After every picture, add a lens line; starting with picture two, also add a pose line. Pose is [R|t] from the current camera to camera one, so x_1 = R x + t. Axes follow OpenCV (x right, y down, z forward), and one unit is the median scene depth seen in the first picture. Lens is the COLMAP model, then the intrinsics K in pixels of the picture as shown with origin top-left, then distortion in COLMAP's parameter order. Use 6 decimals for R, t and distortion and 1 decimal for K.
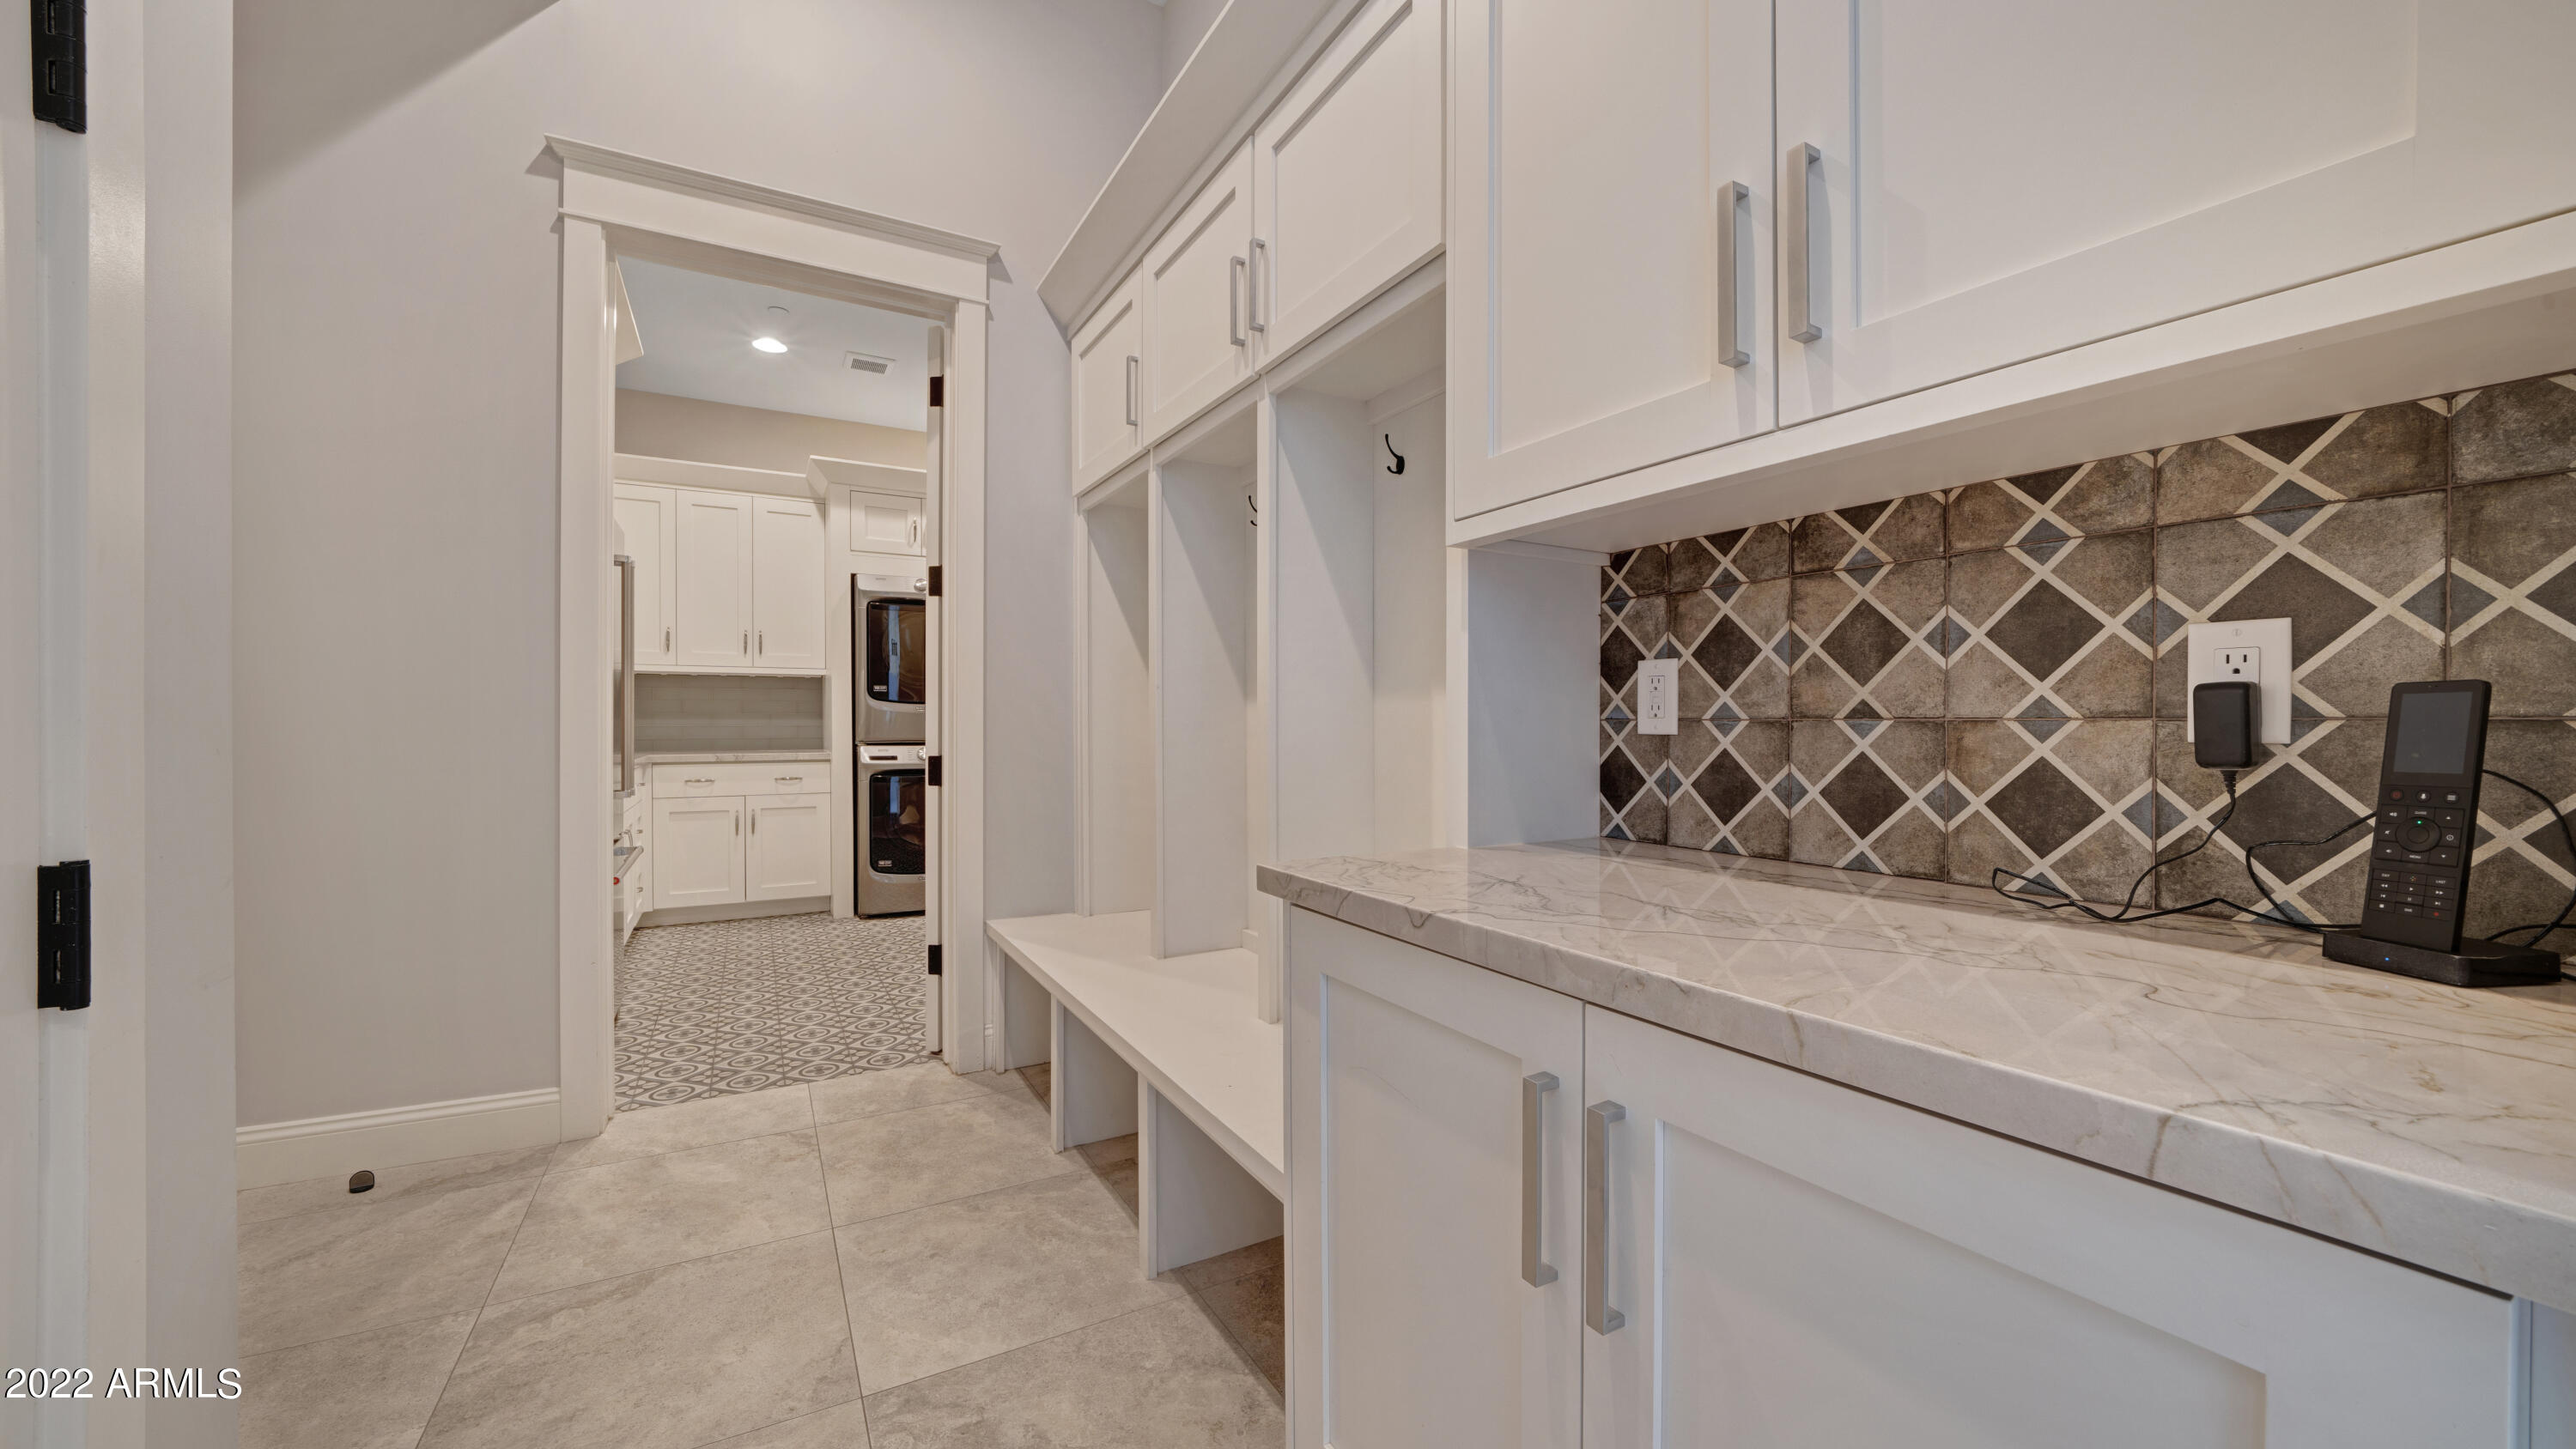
lens RADIAL K [[919.1, 0, 1279.9], [0, 919.1, 729.0], [0, 0, 1]] dist [-0.017603, 0.000201]
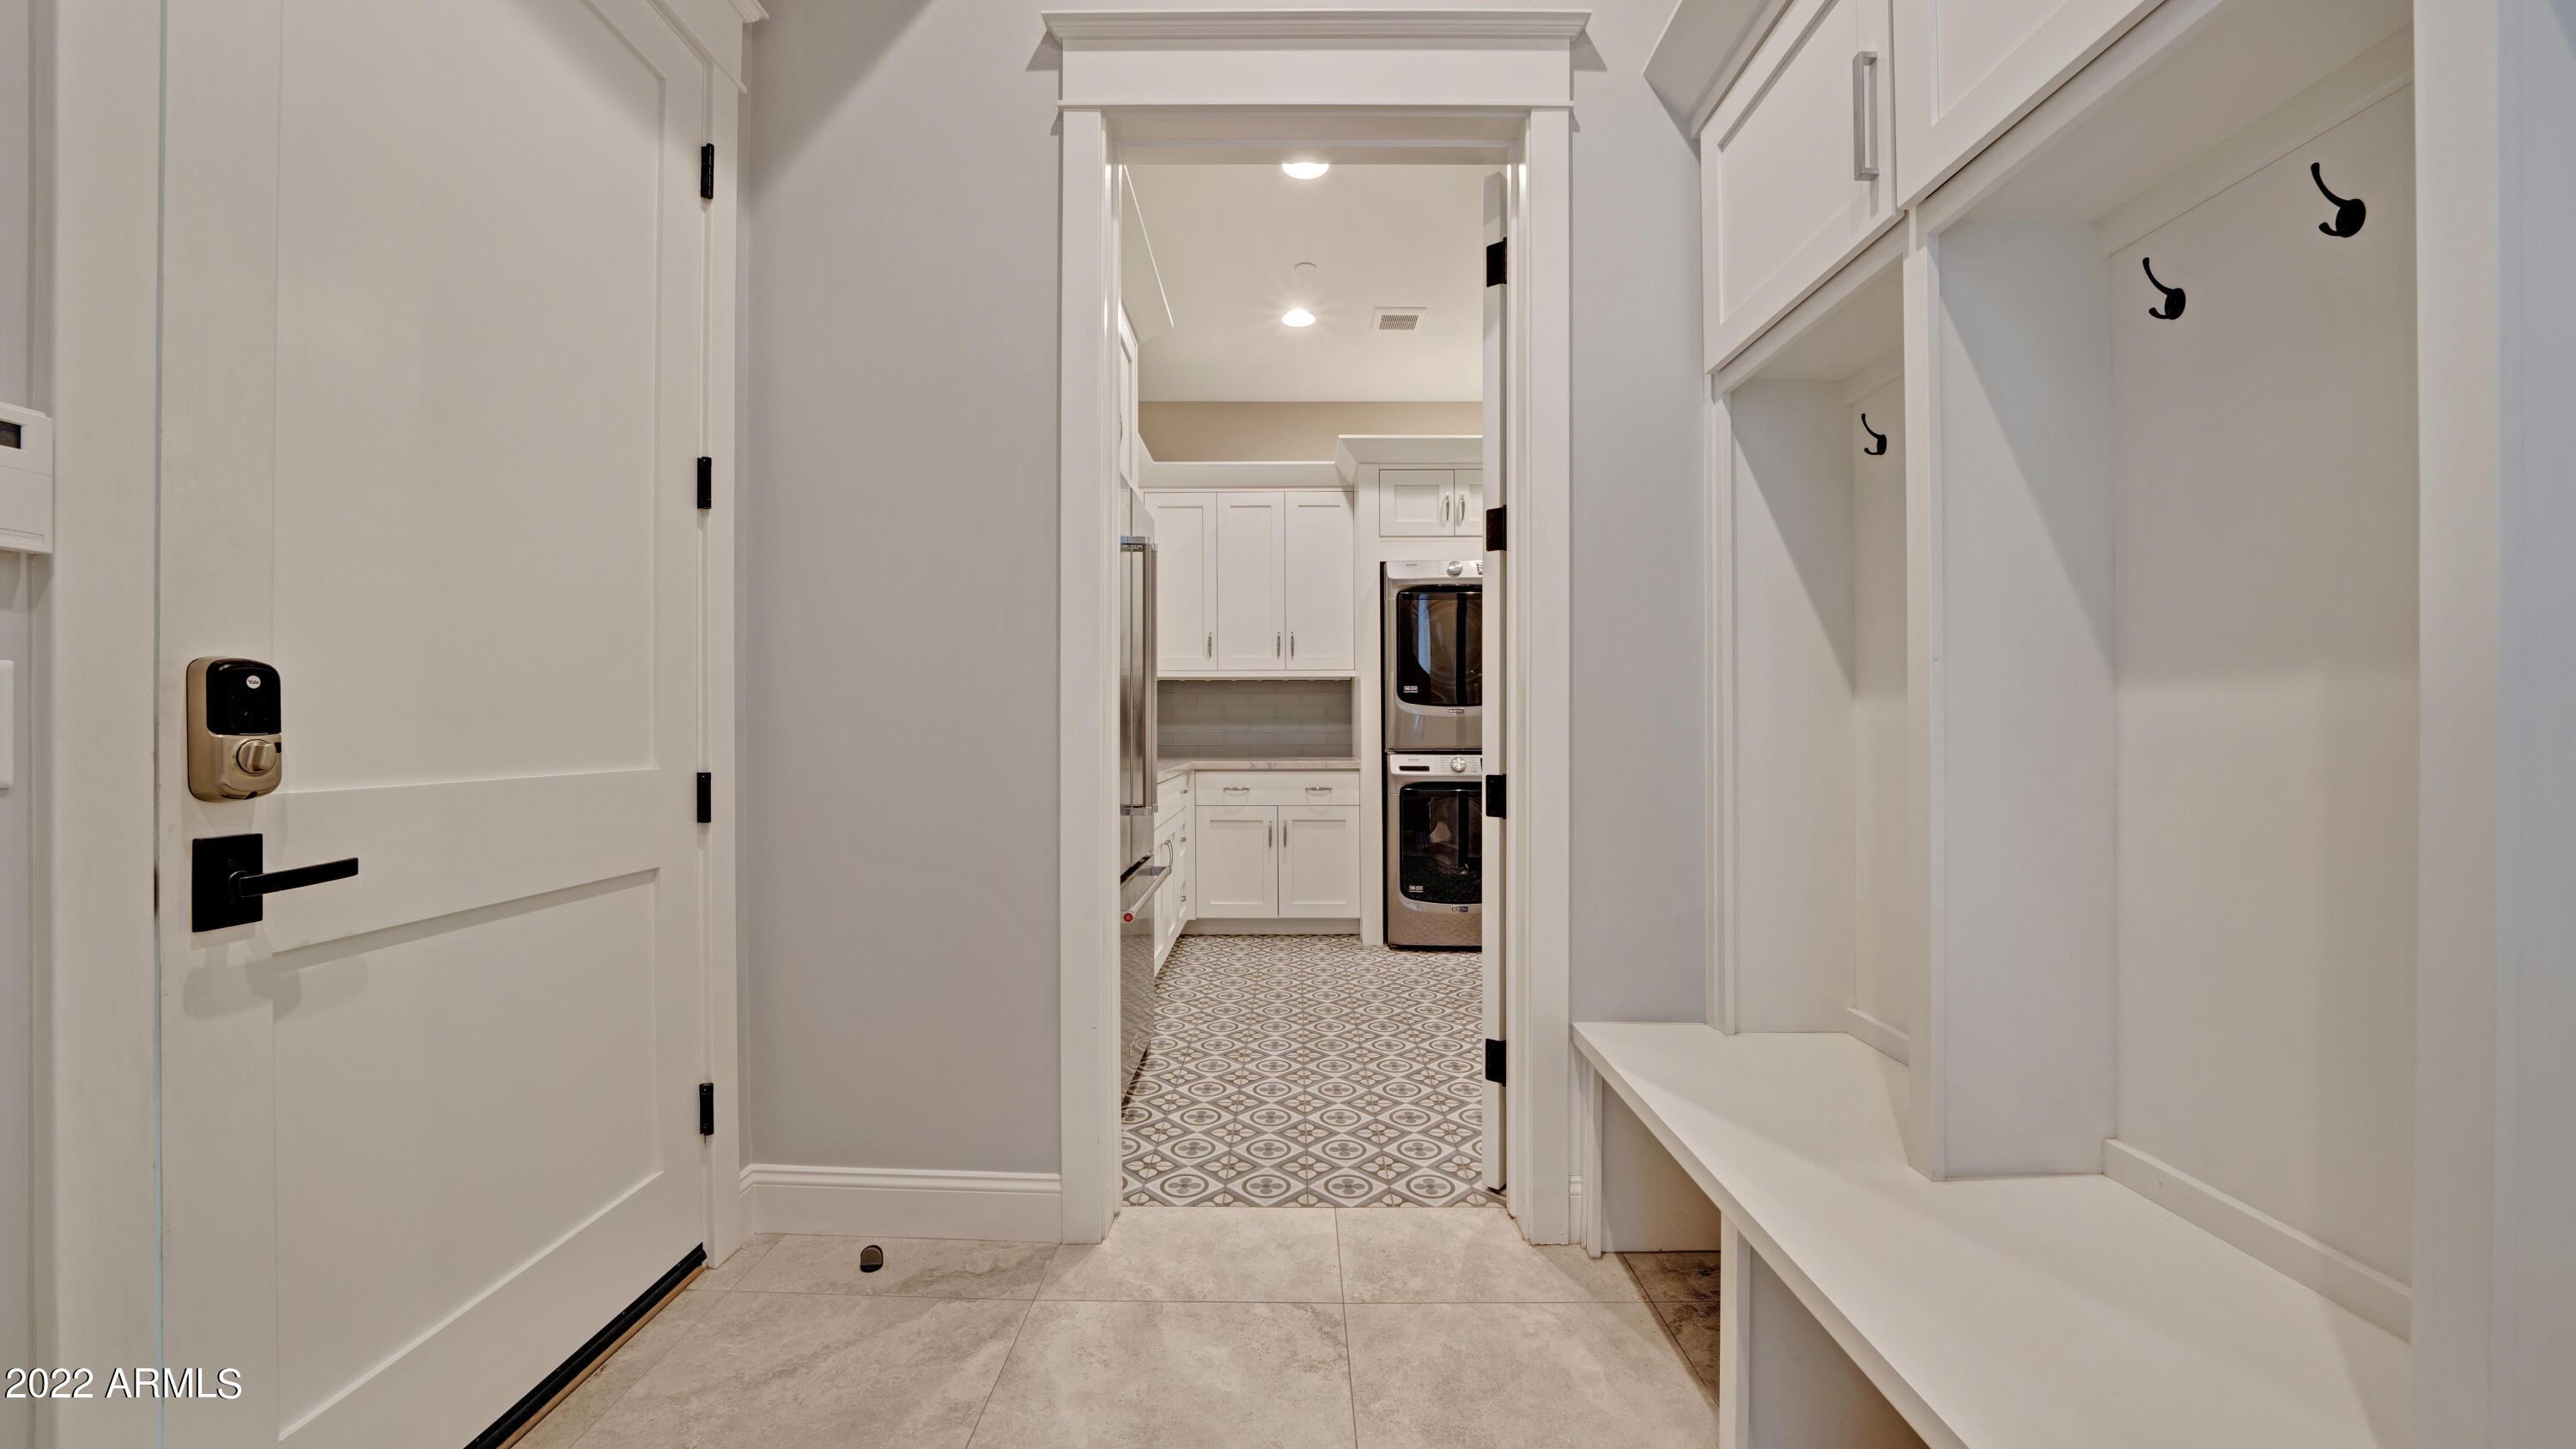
lens RADIAL K [[919.1, 0, 1305.7], [0, 919.1, 730.0], [0, 0, 1]] dist [-0.017603, 0.000201]
pose [[0.871918, -0.002420, -0.489647, -0.154599], [0.000588, 0.999992, -0.003895, -0.002814], [0.489652, 0.003108, 0.871912, 0.303388]]
